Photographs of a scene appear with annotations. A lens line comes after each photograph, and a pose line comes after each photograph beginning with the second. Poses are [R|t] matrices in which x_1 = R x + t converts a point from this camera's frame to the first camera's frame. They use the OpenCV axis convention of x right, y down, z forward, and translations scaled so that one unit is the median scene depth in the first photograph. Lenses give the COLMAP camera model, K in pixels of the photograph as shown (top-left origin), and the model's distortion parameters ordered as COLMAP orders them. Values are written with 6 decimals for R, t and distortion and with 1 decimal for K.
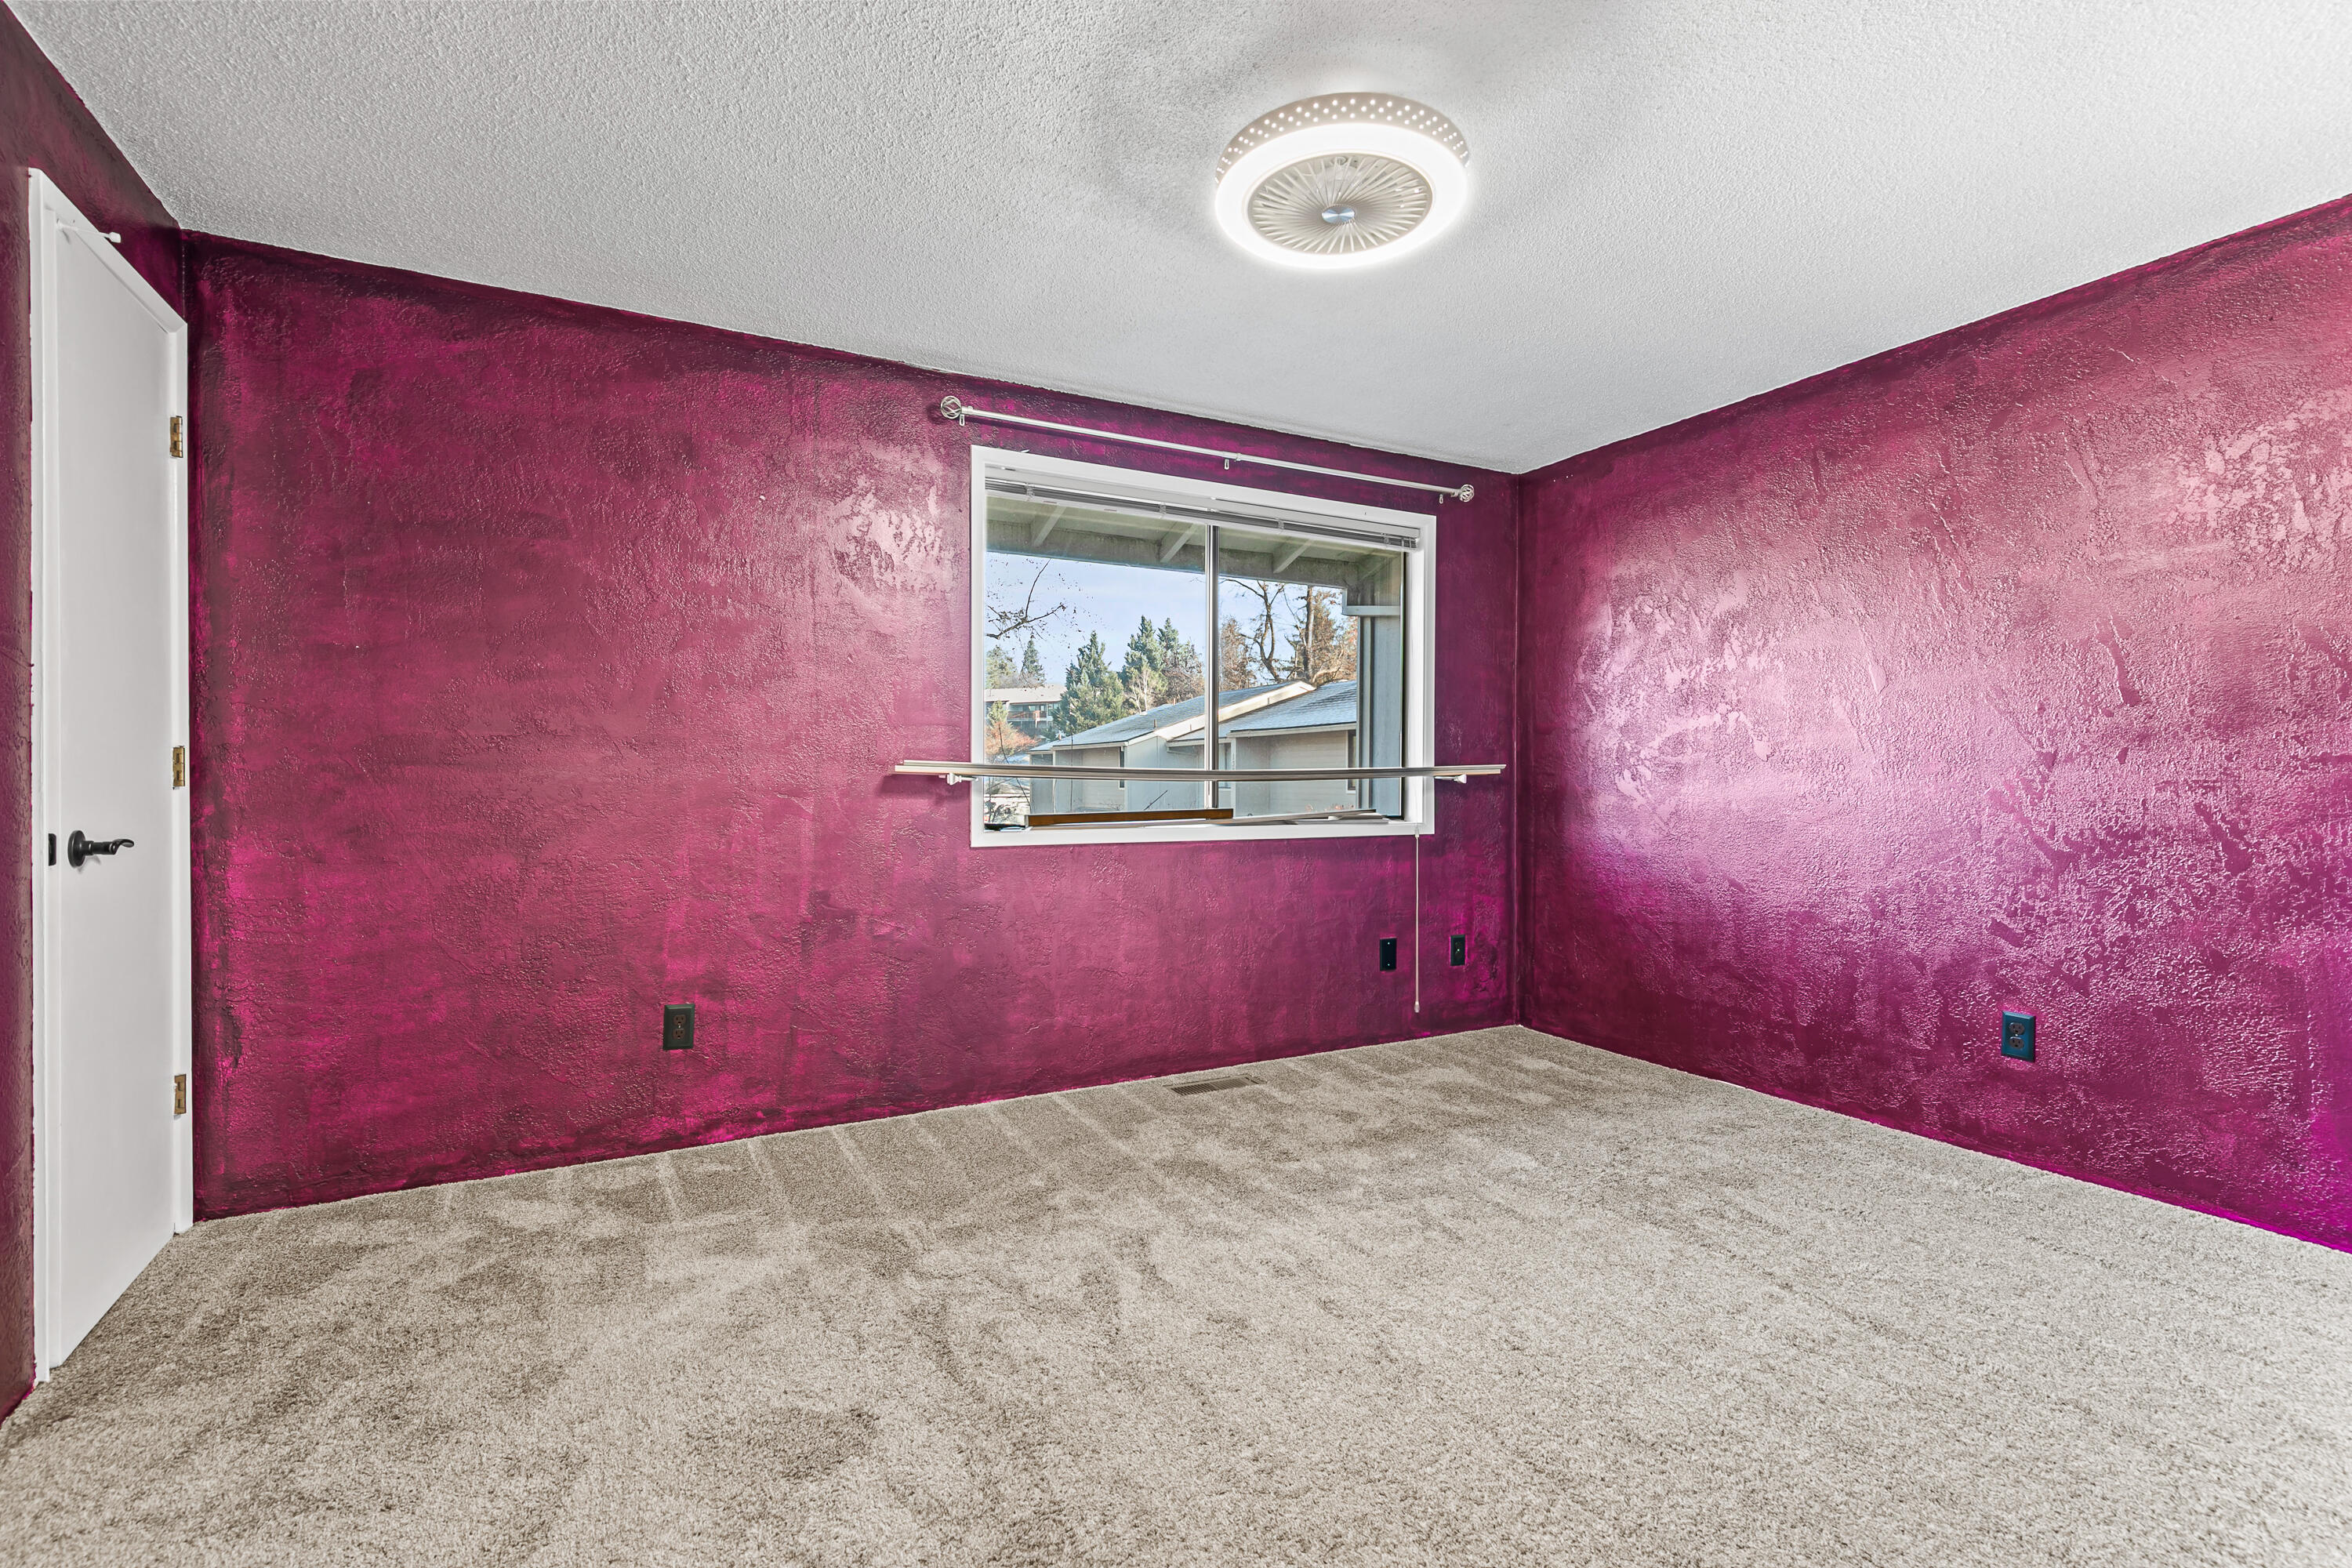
lens RADIAL K [[1074.4, 0, 1183.4], [0, 1074.4, 787.2], [0, 0, 1]] dist [0.010075, 0.000081]
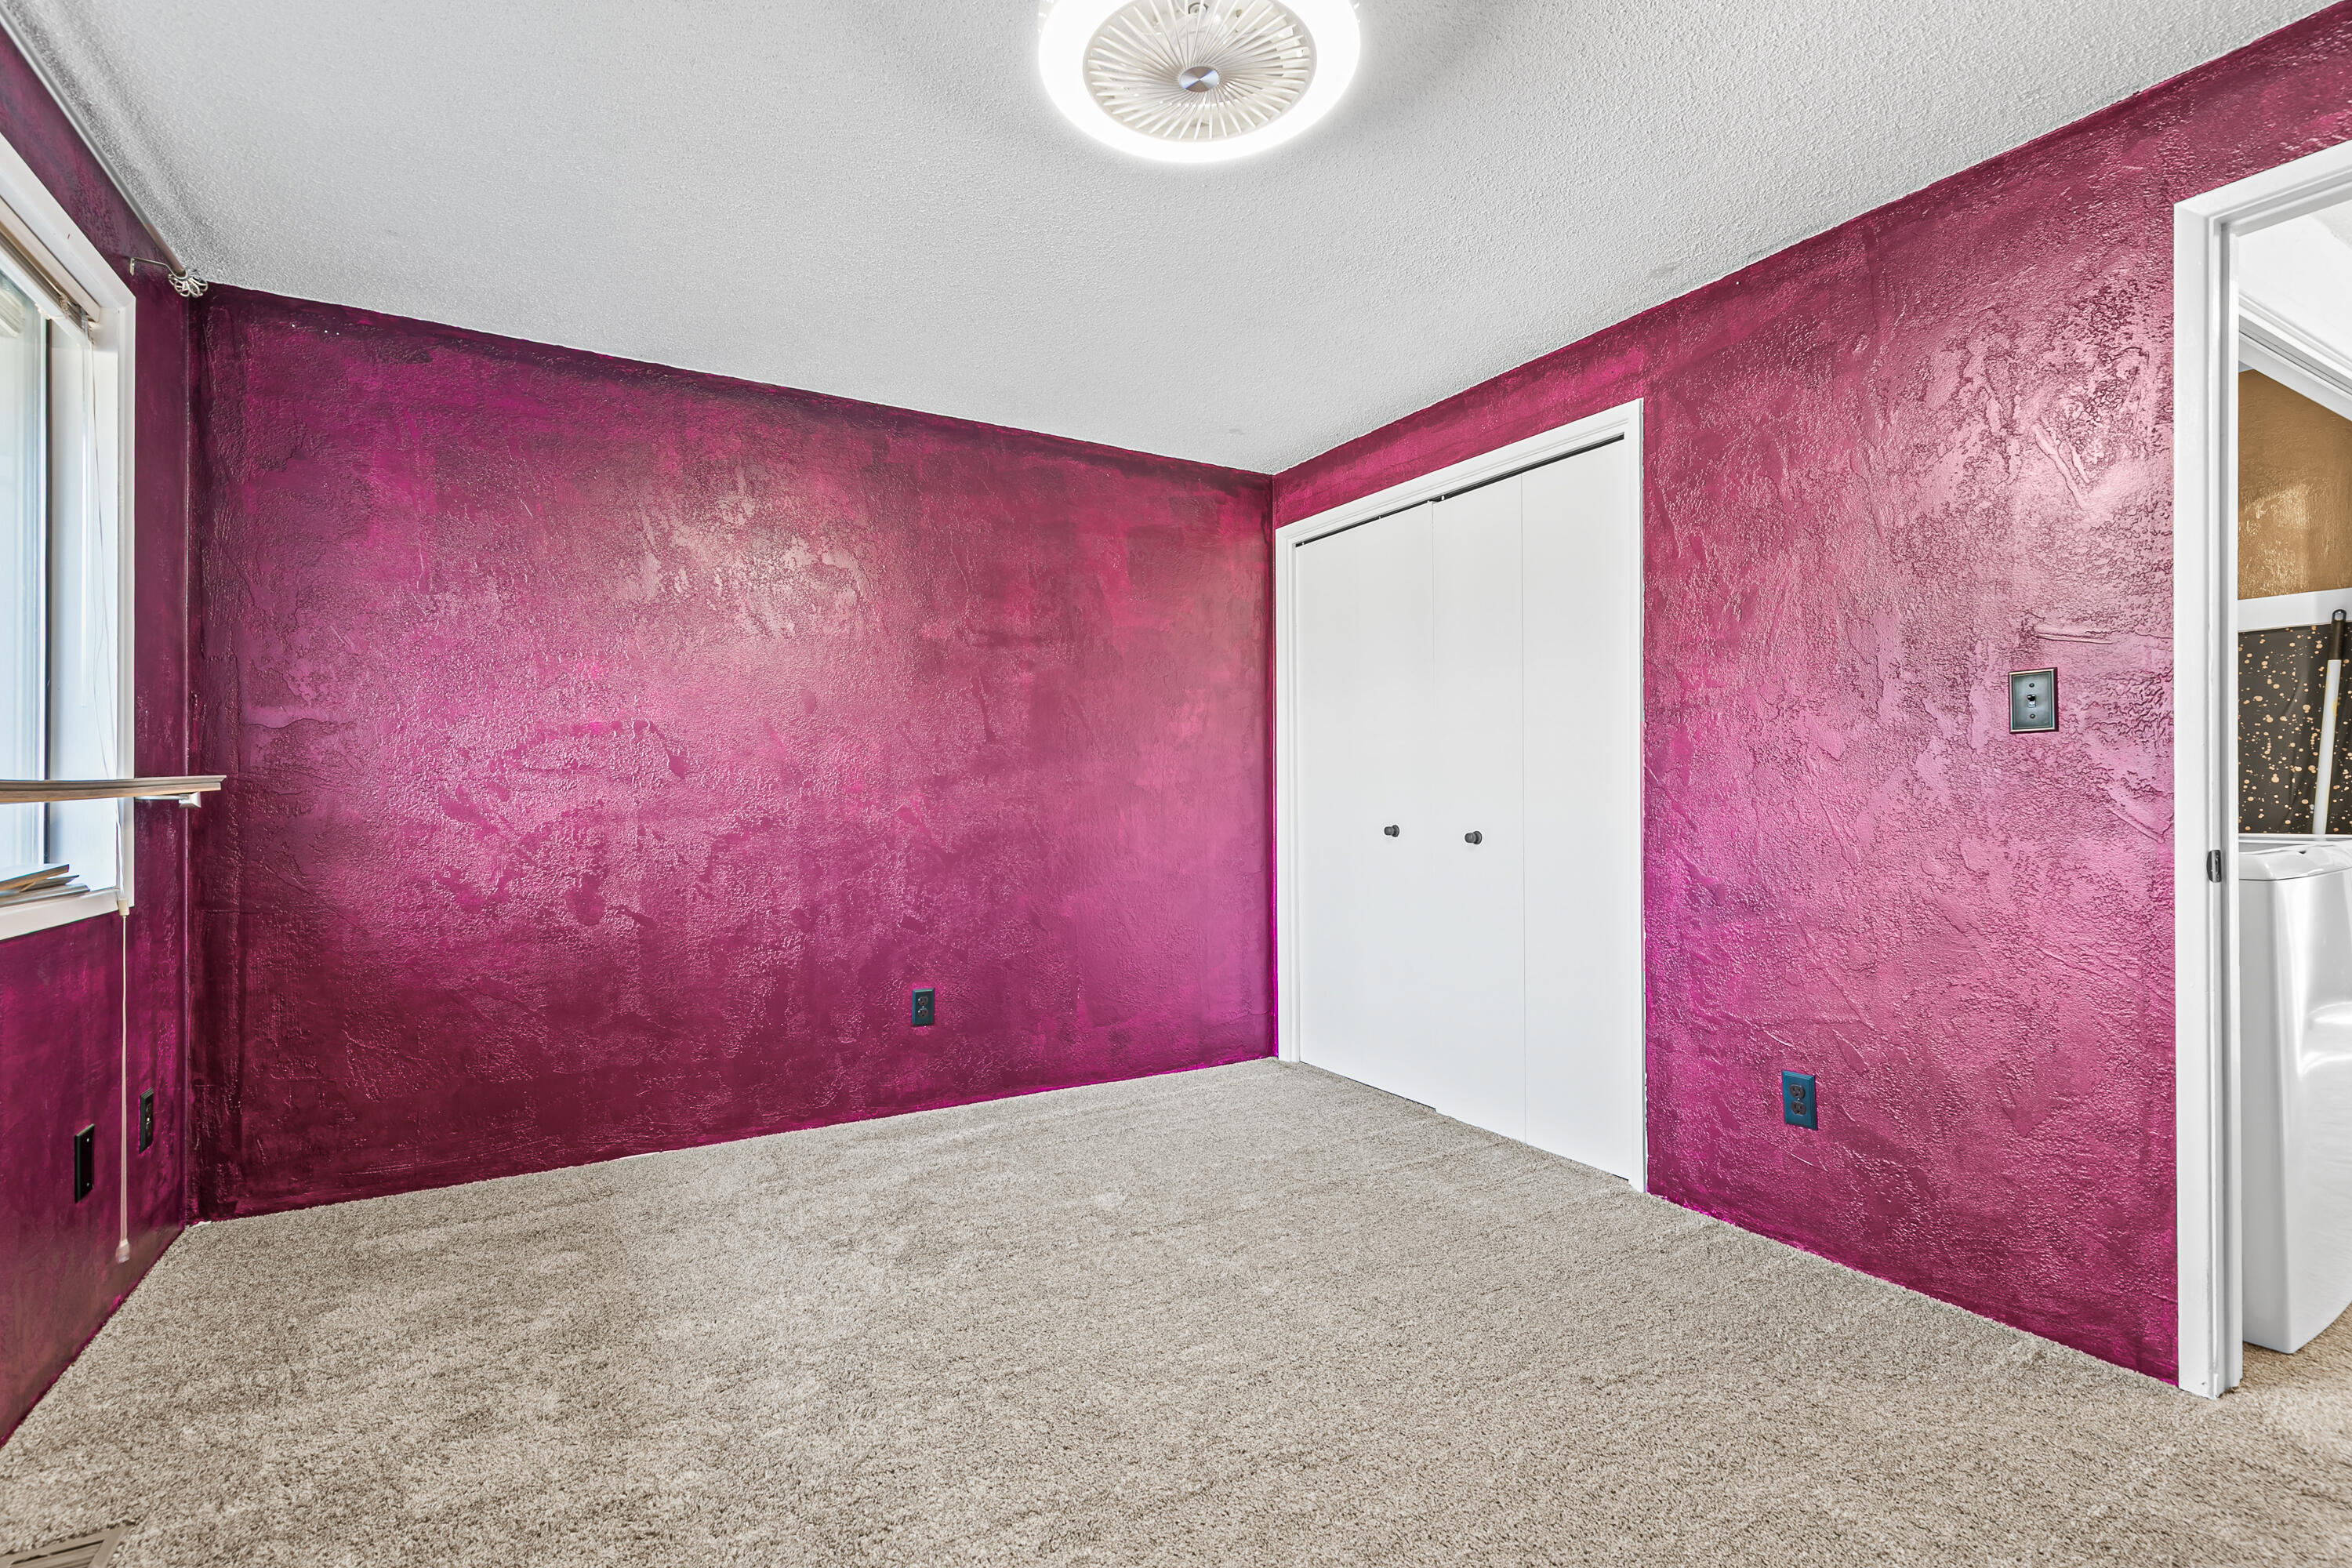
lens RADIAL K [[1074.4, 0, 1183.4], [0, 1074.4, 787.2], [0, 0, 1]] dist [0.010075, 0.000081]
pose [[-0.035848, 0.008435, 0.999322, -0.396239], [0.012173, 0.999894, -0.008004, -0.004785], [-0.999283, 0.011878, -0.035947, 0.648237]]
